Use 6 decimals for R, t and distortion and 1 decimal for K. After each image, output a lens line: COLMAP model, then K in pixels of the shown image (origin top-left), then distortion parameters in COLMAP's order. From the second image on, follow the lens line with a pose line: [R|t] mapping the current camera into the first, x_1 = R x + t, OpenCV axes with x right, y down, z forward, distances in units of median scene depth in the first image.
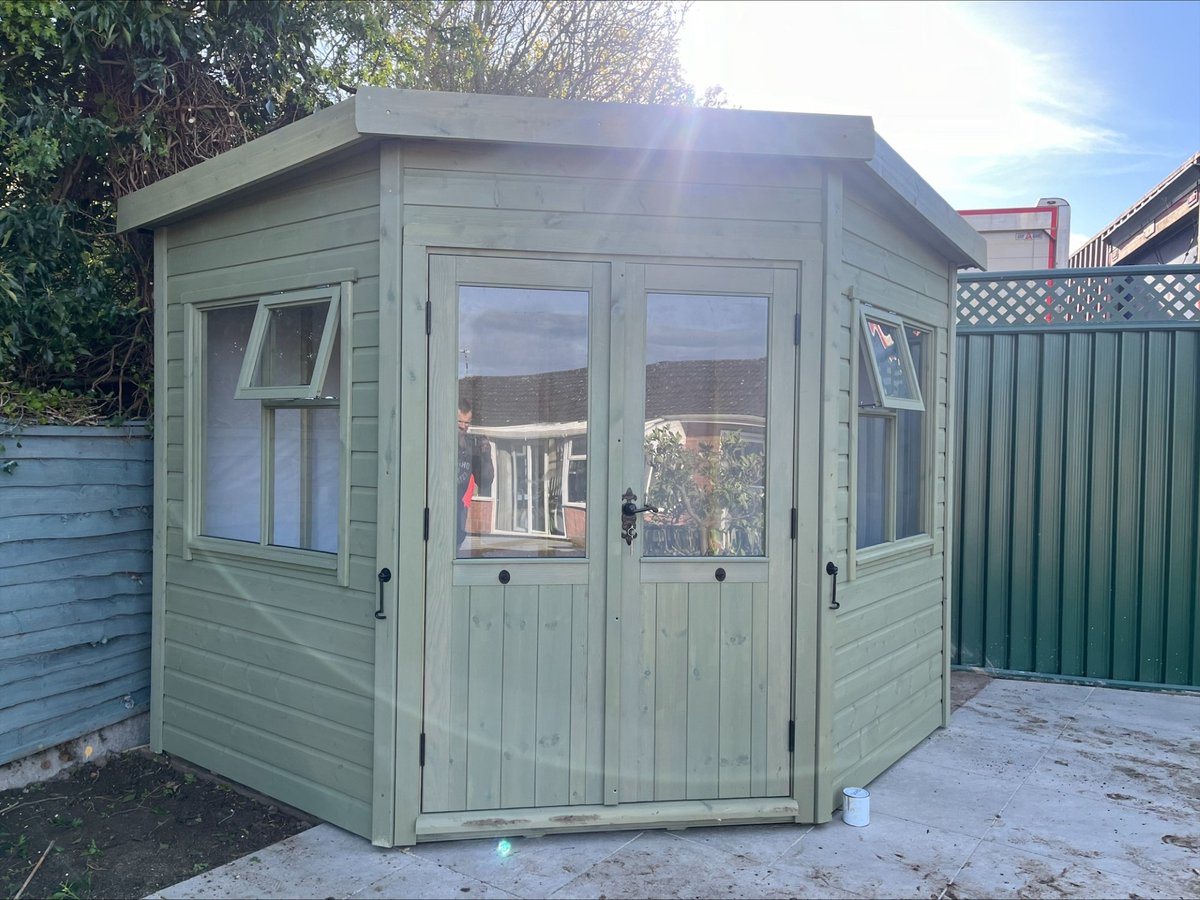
lens RADIAL K [[902.0, 0, 598.7], [0, 902.0, 453.7], [0, 0, 1]] dist [0.016101, -0.006093]
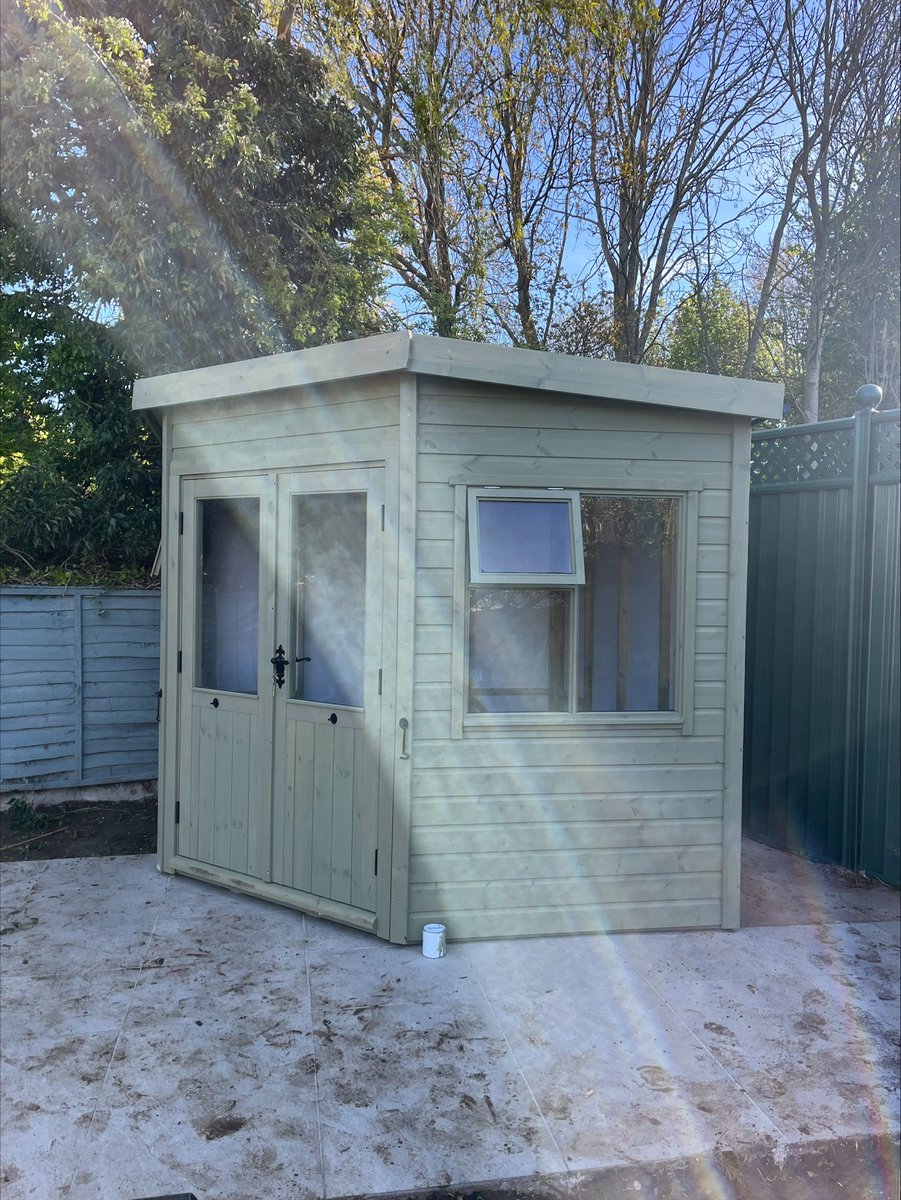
lens RADIAL K [[902.0, 0, 447.0], [0, 902.0, 596.1], [0, 0, 1]] dist [0.016101, -0.006093]
pose [[0.728484, 0.017030, -0.684851, 1.087495], [-0.016390, 0.999838, 0.007429, -0.045954], [0.684866, 0.005813, 0.728646, 0.201913]]
